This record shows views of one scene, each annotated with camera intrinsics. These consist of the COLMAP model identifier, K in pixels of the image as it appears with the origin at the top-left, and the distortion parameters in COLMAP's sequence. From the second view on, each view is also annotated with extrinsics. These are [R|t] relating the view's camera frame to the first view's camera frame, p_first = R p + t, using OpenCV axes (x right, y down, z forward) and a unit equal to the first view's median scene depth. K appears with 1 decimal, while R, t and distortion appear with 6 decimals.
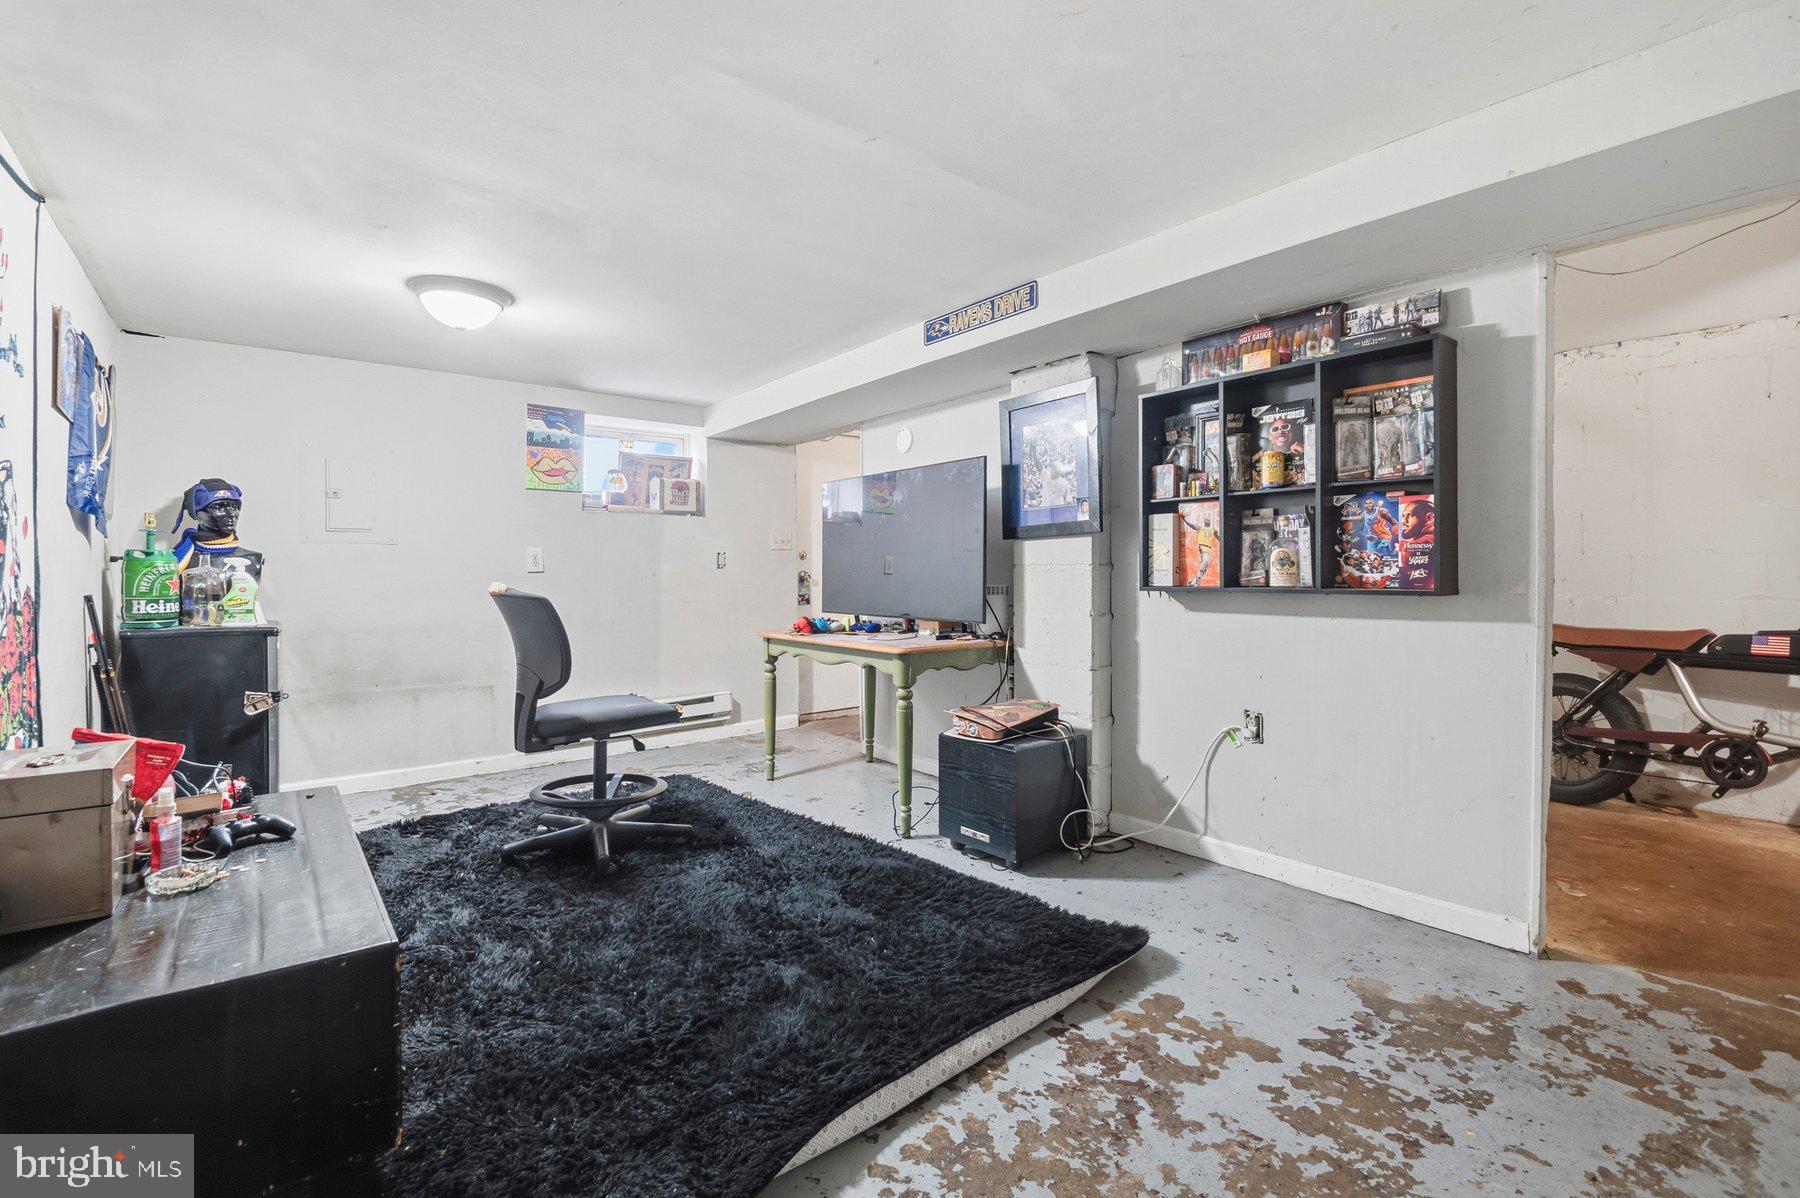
lens RADIAL K [[808.6, 0, 900.9], [0, 808.6, 573.7], [0, 0, 1]] dist [-0.000538, -0.000549]
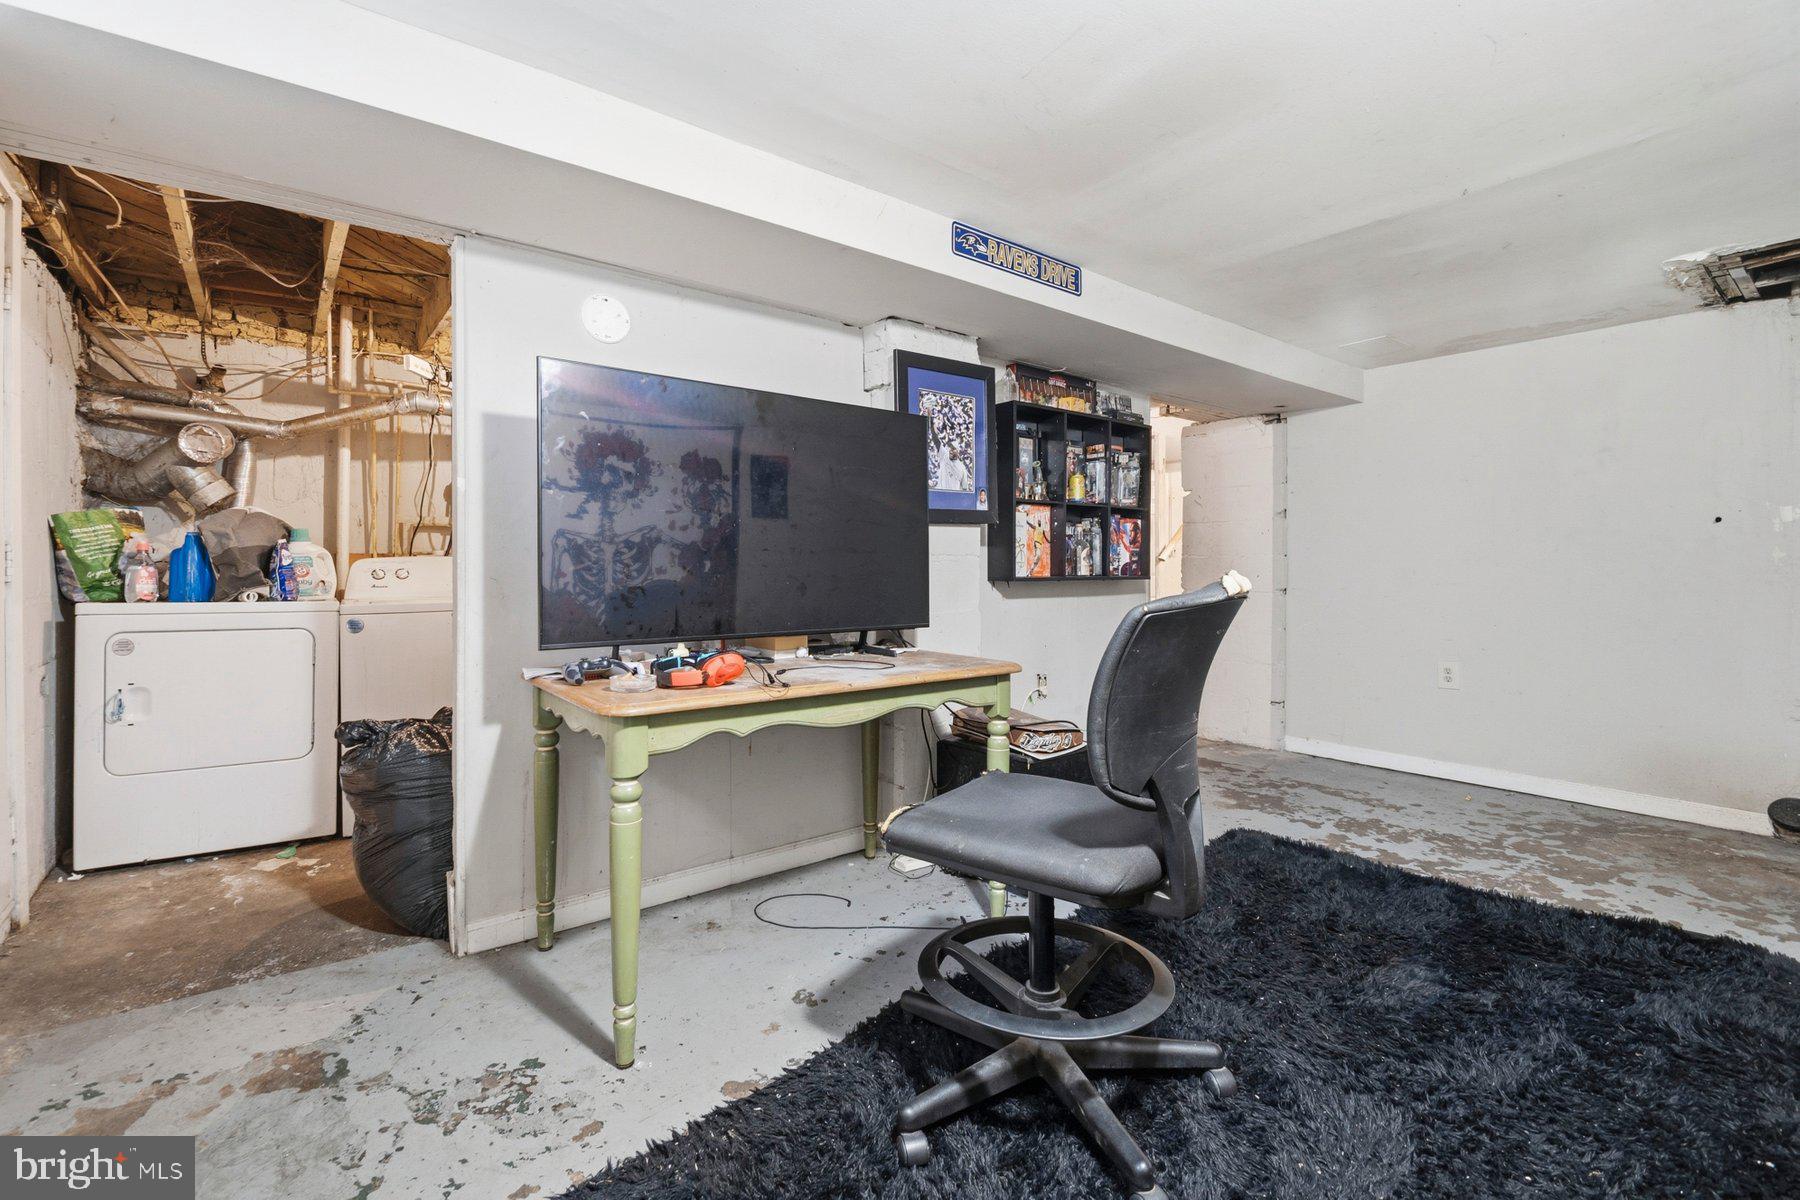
lens RADIAL K [[824.8, 0, 823.8], [0, 824.8, 566.9], [0, 0, 1]] dist [-0.000583, -0.000440]
pose [[0.008501, 0.007842, 0.999933, -0.878403], [-0.001669, 0.999968, -0.007828, 0.012098], [-0.999962, -0.001603, 0.008514, 1.357805]]
